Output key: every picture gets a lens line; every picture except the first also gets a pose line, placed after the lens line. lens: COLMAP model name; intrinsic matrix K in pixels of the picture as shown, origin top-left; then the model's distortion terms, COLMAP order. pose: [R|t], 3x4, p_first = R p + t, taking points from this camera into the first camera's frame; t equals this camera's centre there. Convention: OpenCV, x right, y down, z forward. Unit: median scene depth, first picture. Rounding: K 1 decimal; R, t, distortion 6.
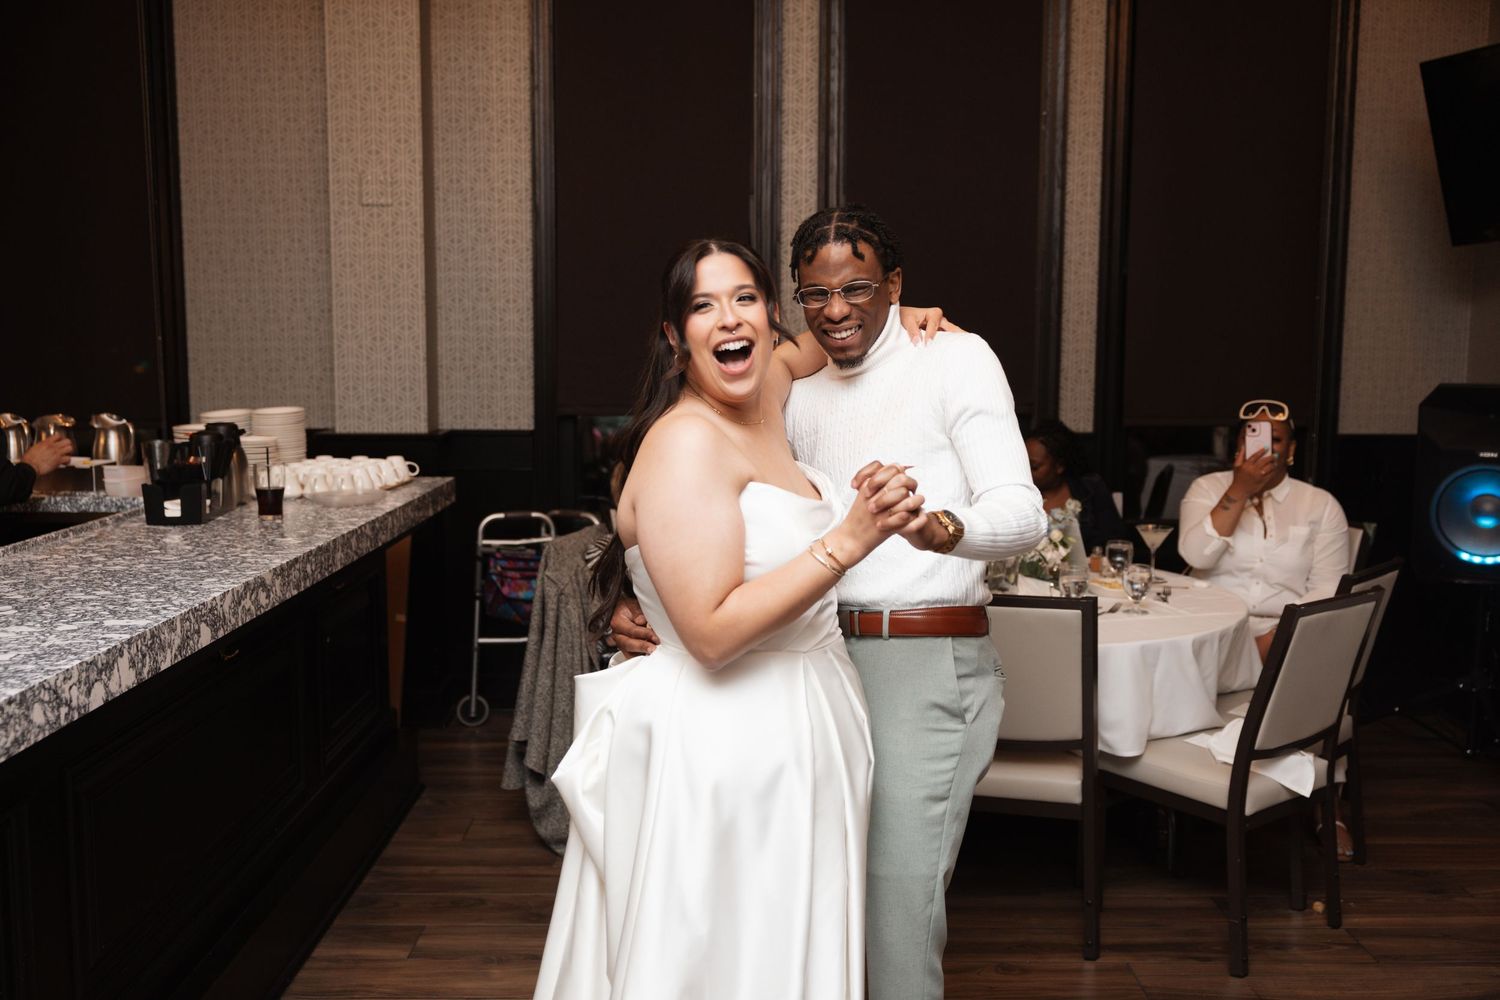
lens RADIAL K [[1393.1, 0, 742.3], [0, 1393.1, 495.2], [0, 0, 1]] dist [0.000213, 0.000000]
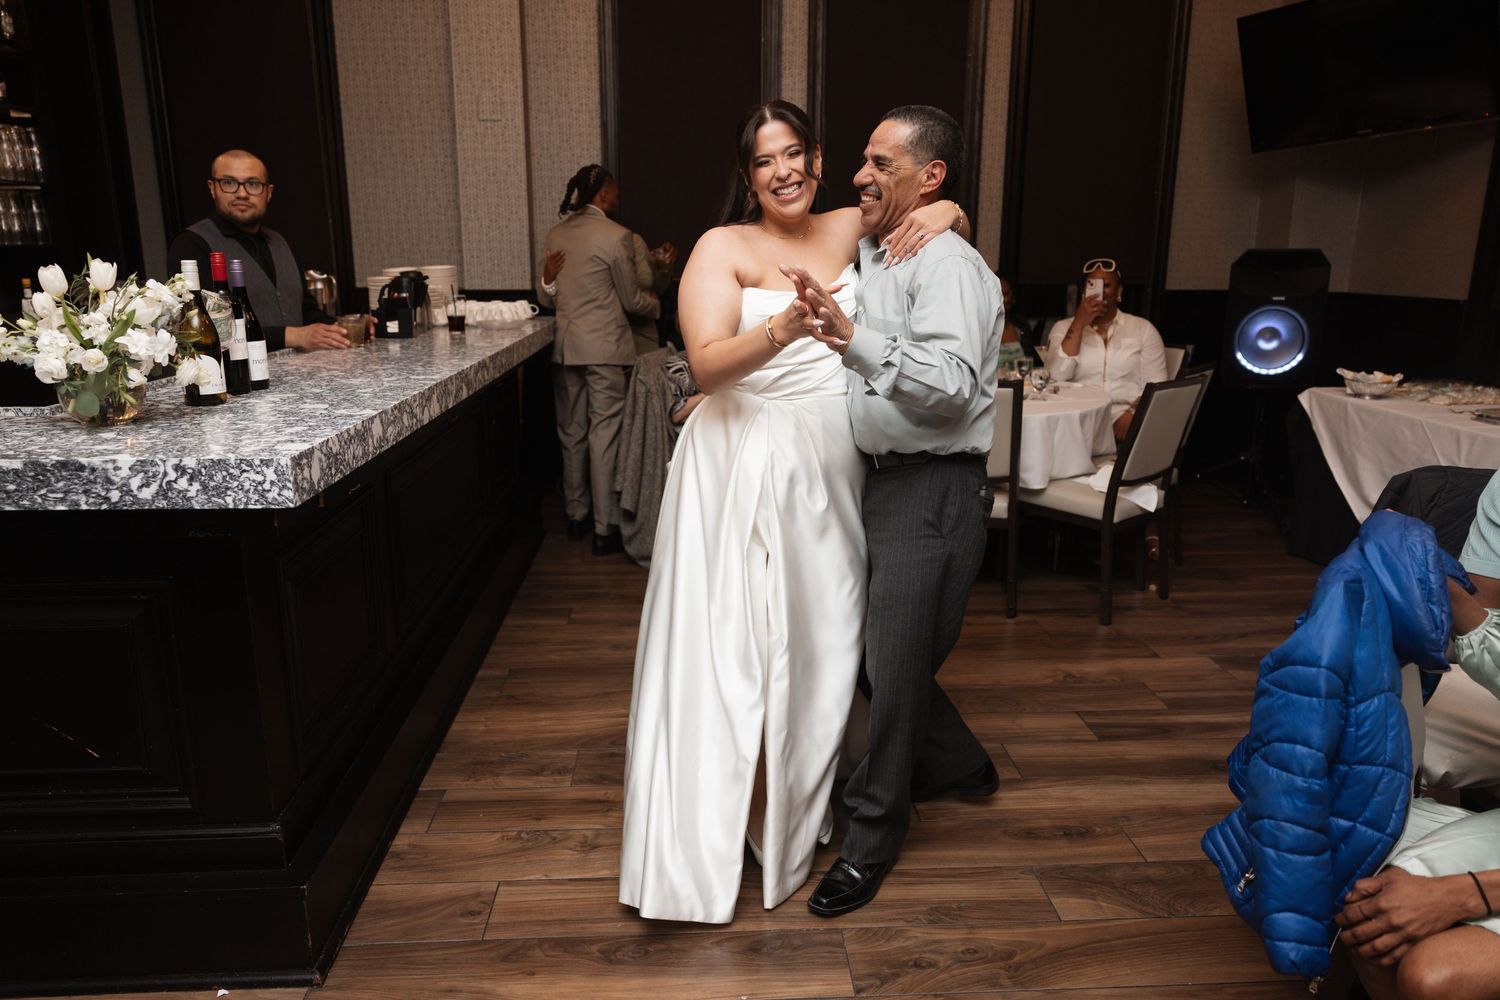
lens RADIAL K [[1039.6, 0, 743.5], [0, 1039.6, 500.4], [0, 0, 1]] dist [-0.003687, -0.001905]
pose [[0.998769, -0.012256, 0.048061, -0.093887], [0.006219, 0.992287, 0.123802, 0.054868], [-0.049208, -0.123351, 0.991142, -0.106538]]
